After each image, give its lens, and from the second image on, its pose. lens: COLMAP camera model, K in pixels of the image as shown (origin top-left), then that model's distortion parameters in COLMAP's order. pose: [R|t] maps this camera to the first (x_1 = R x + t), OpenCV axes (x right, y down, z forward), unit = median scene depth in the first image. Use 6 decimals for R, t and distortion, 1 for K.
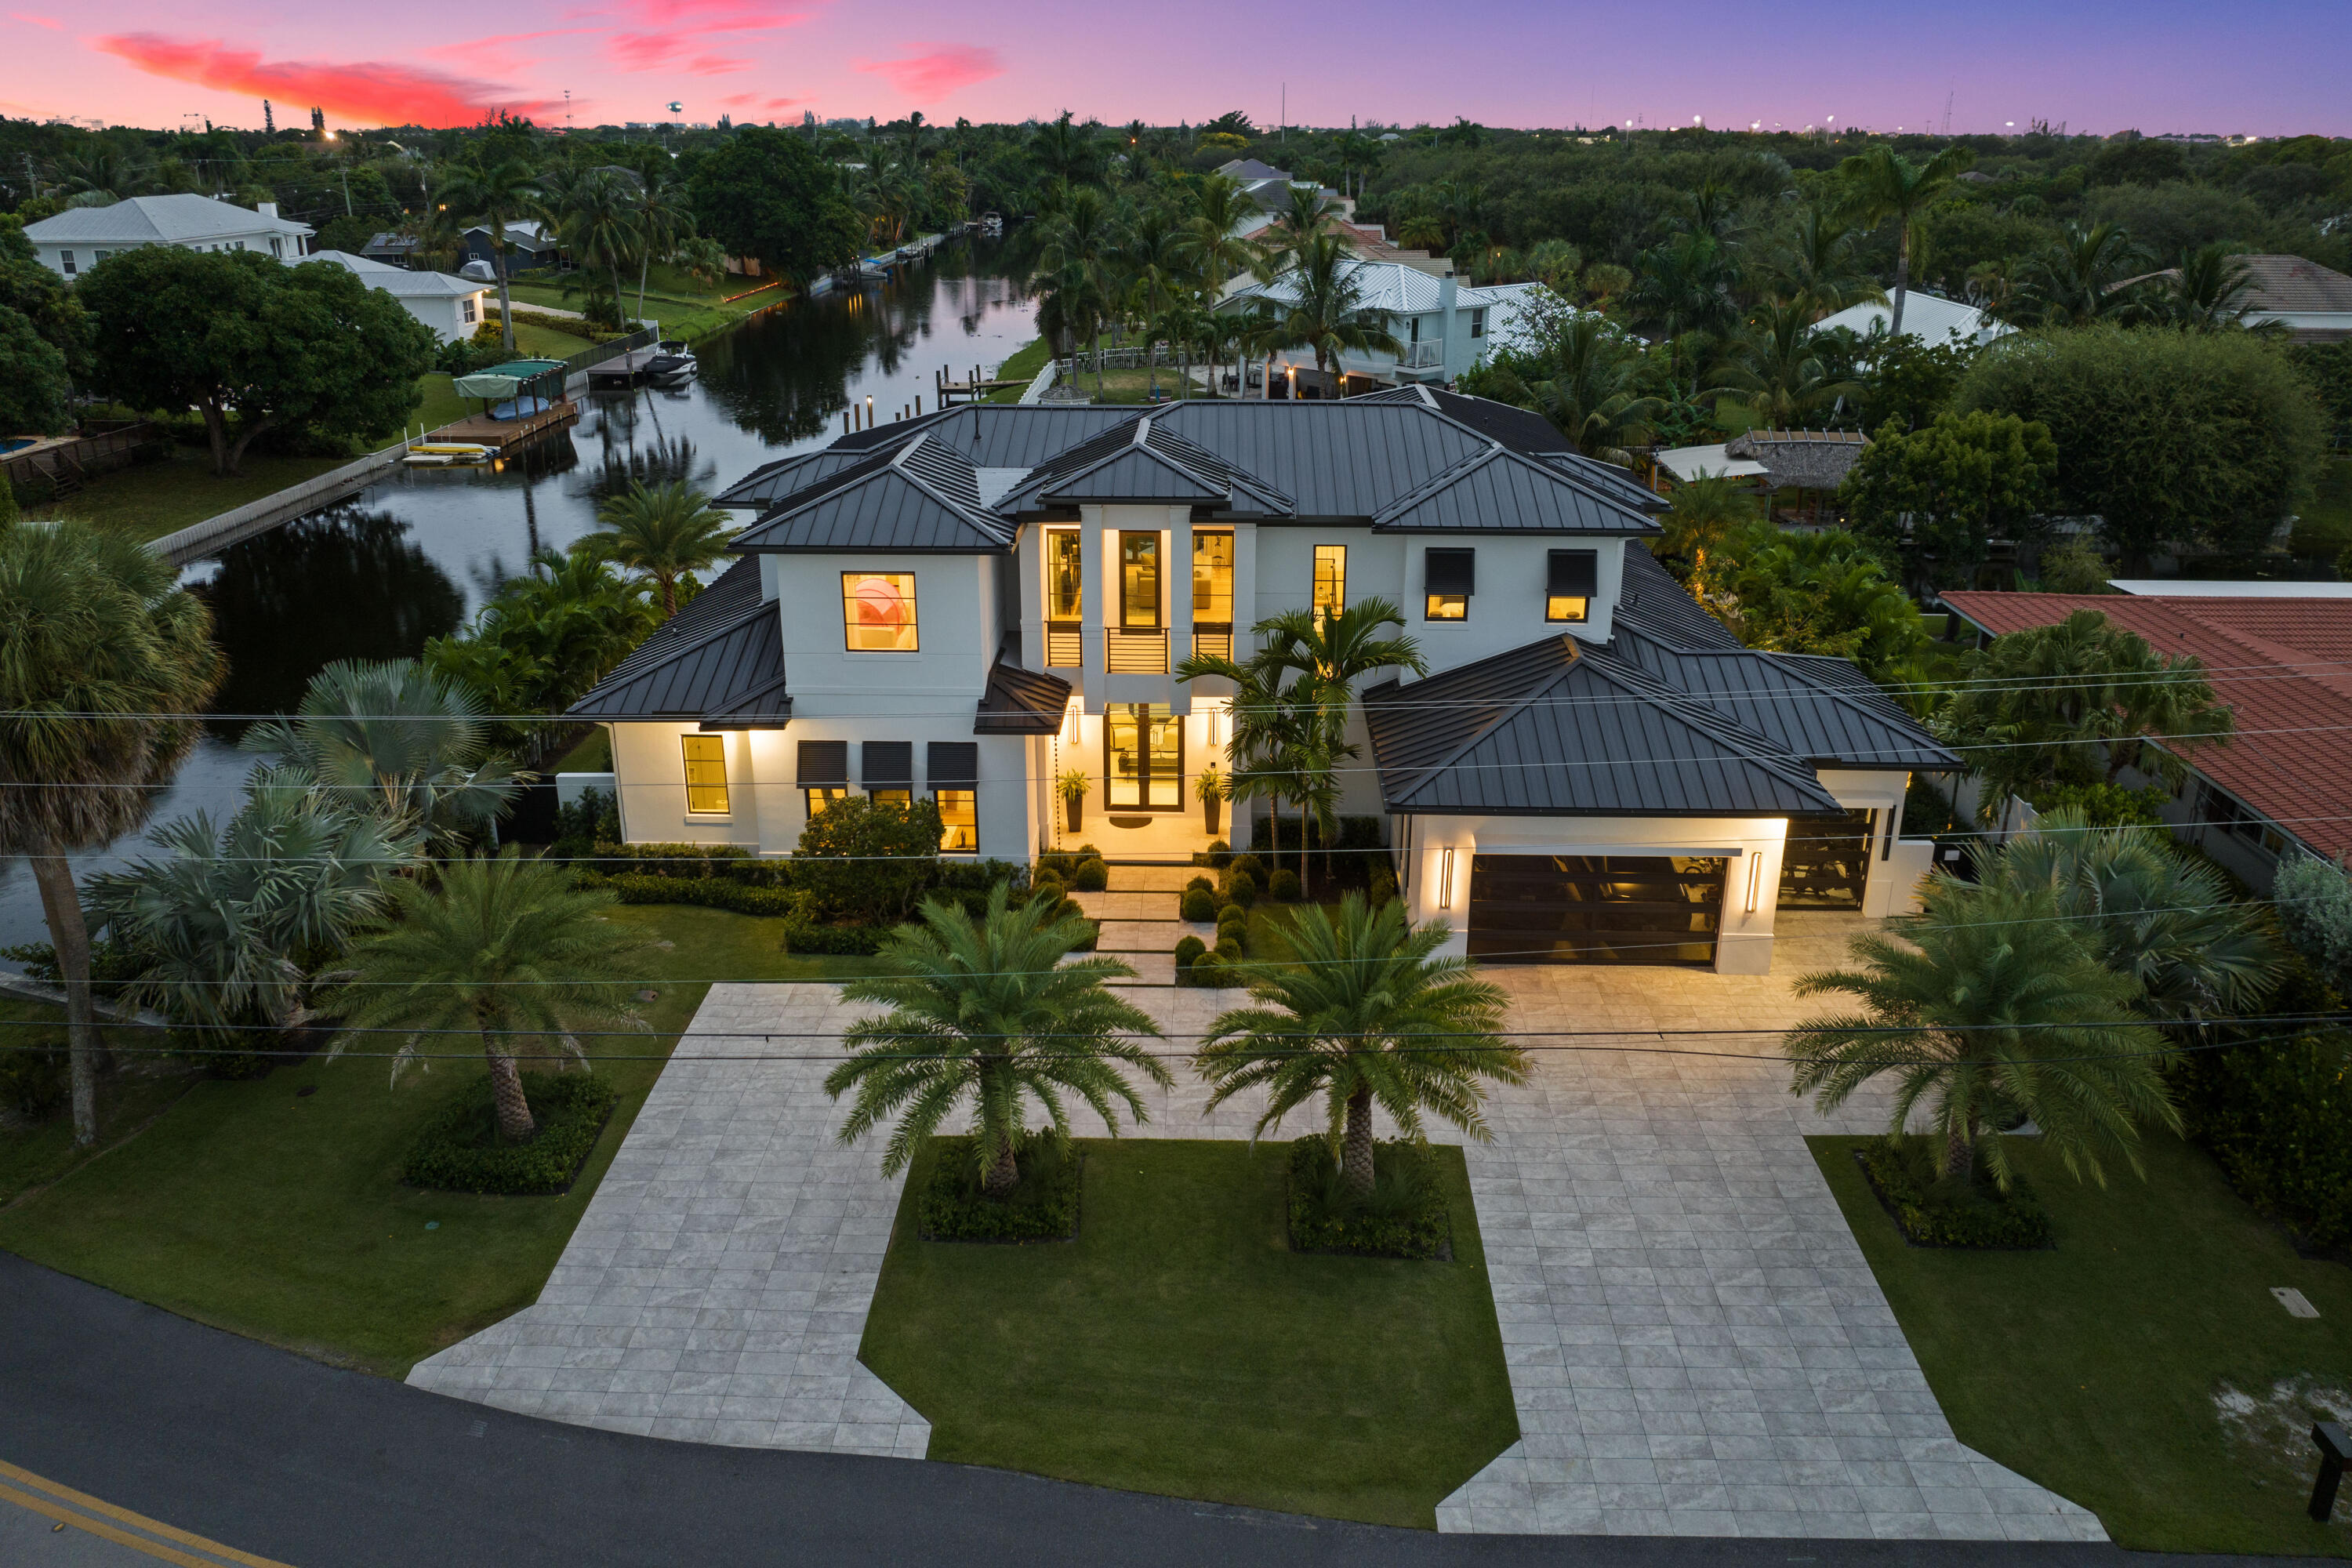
lens RADIAL K [[1631.0, 0, 1192.5], [0, 1631.0, 752.4], [0, 0, 1]] dist [-0.064650, 0.045637]
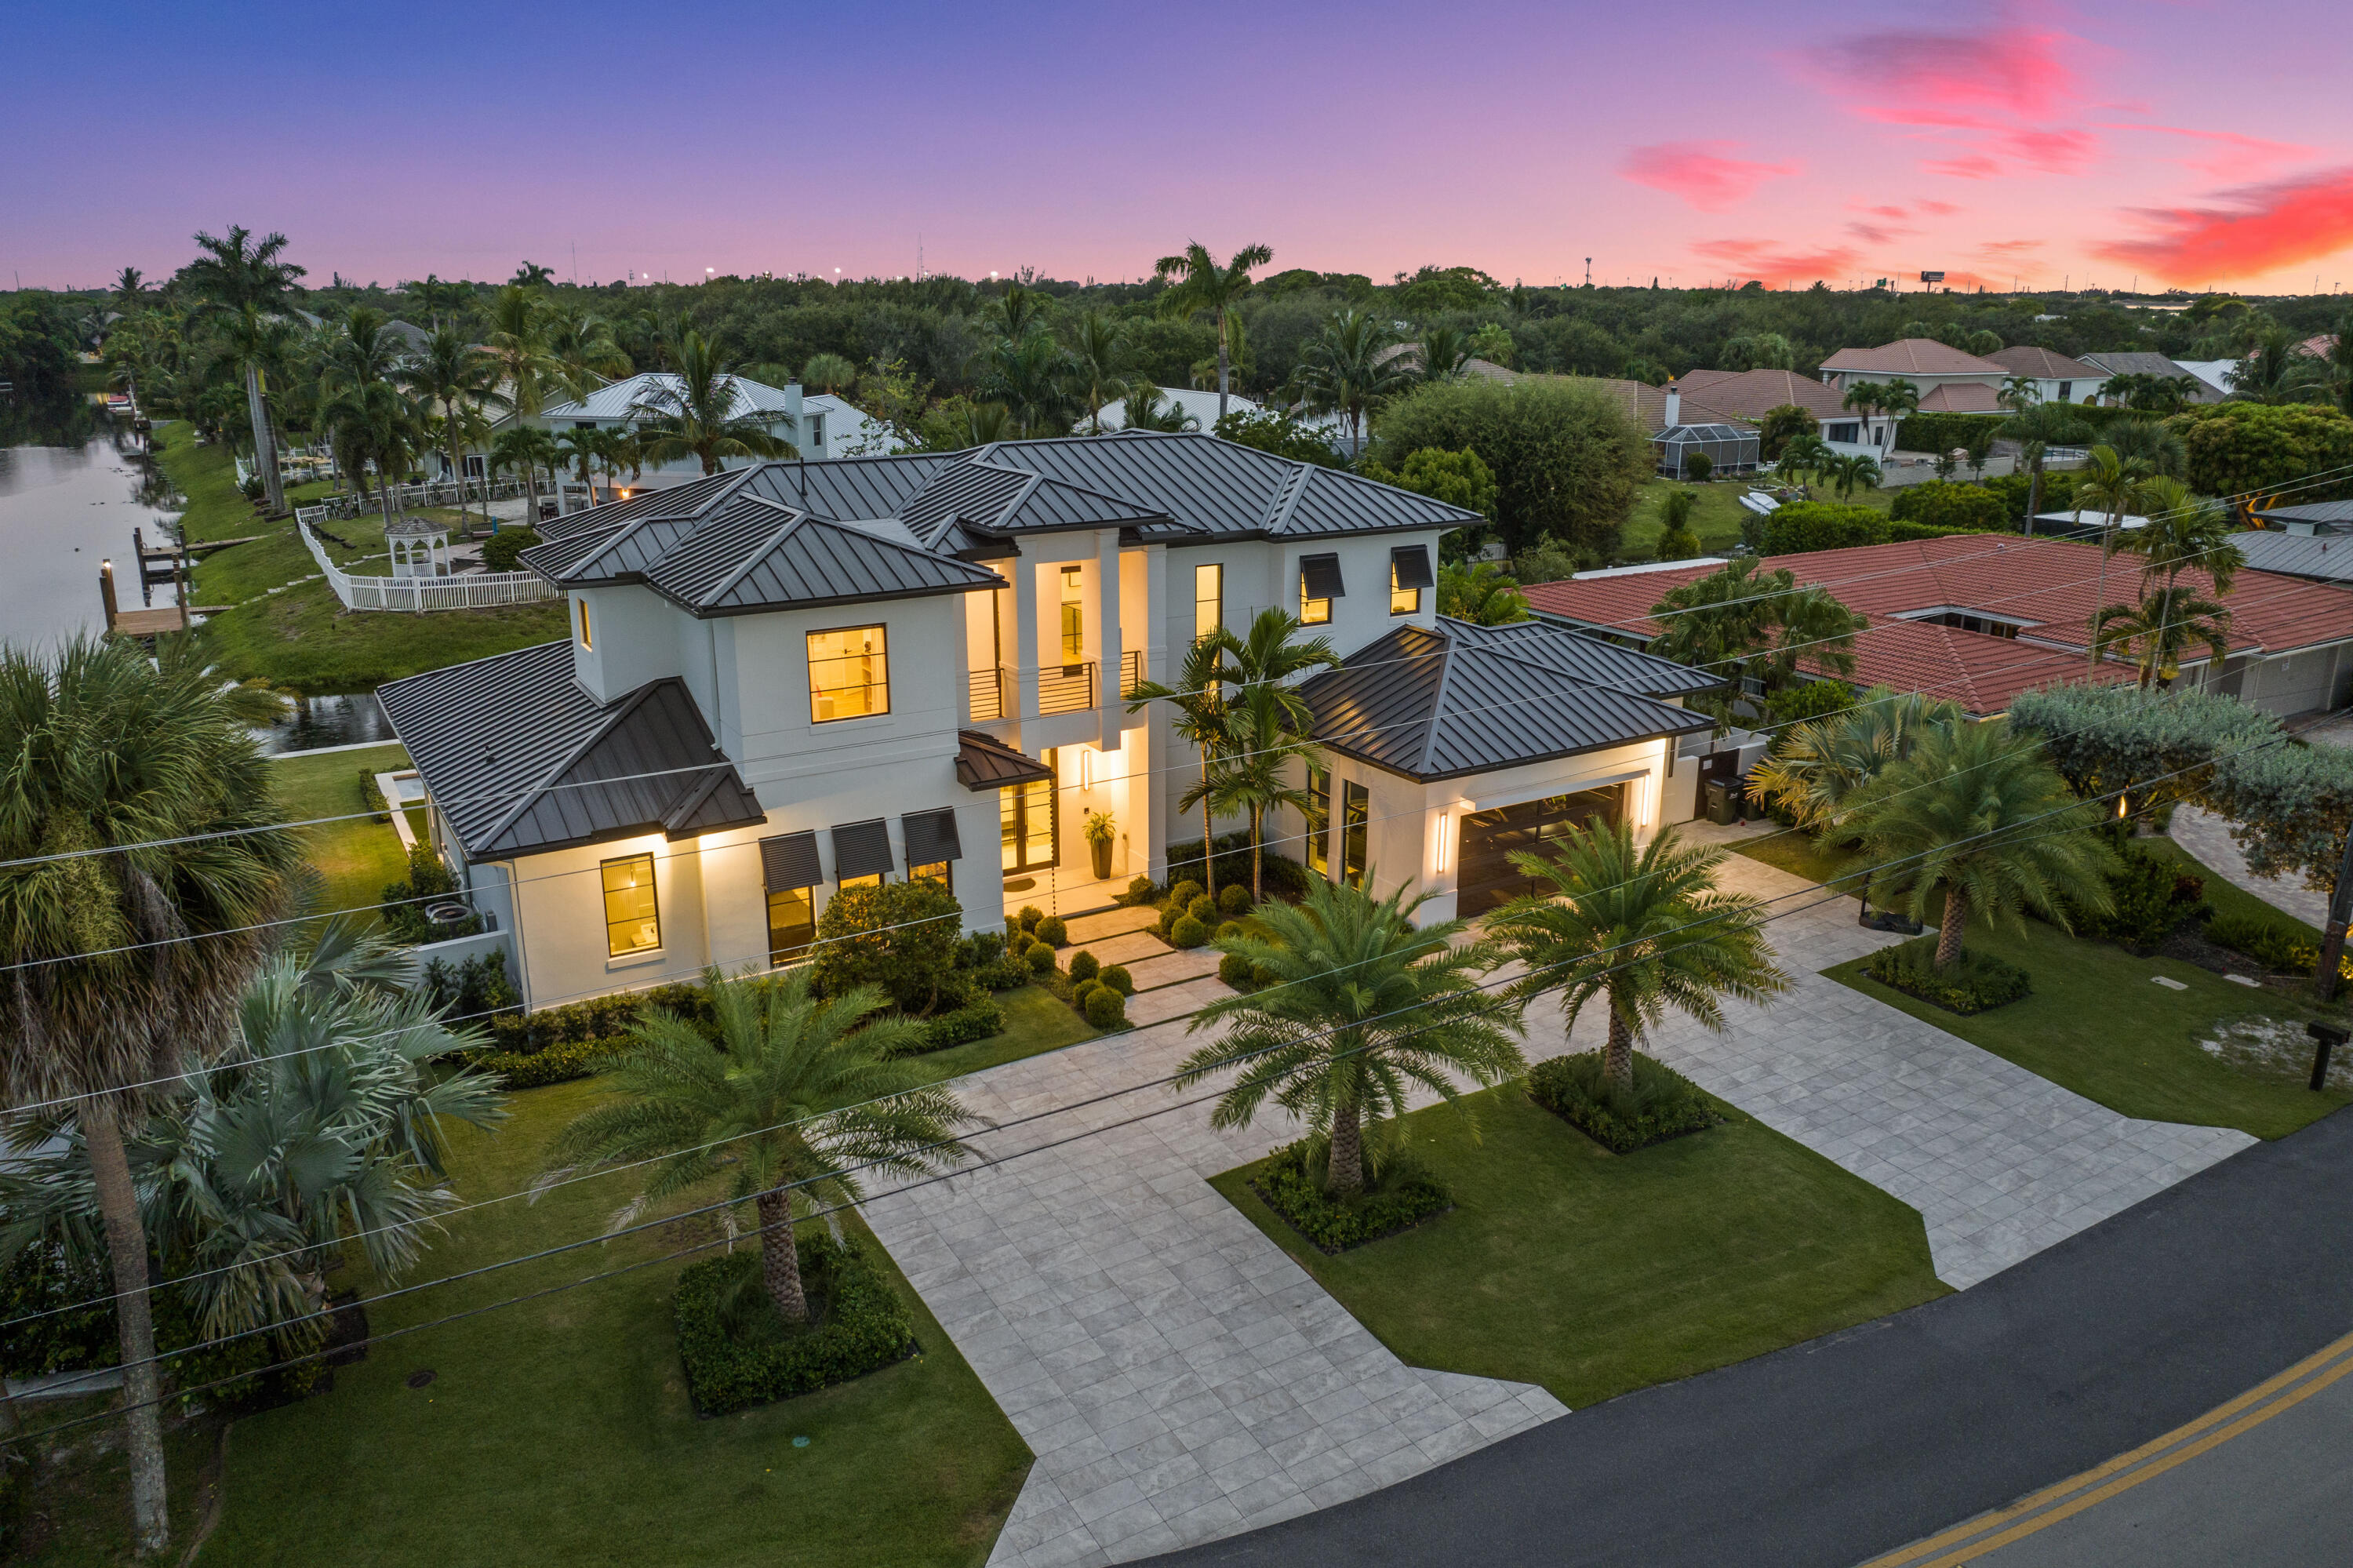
lens RADIAL K [[1650.6, 0, 1192.1], [0, 1650.6, 777.7], [0, 0, 1]] dist [-0.034922, 0.005358]
pose [[0.838442, -0.154825, 0.522536, -0.507099], [0.194866, 0.980580, -0.022134, 0.025470], [-0.508961, 0.120382, 0.852330, 0.142246]]
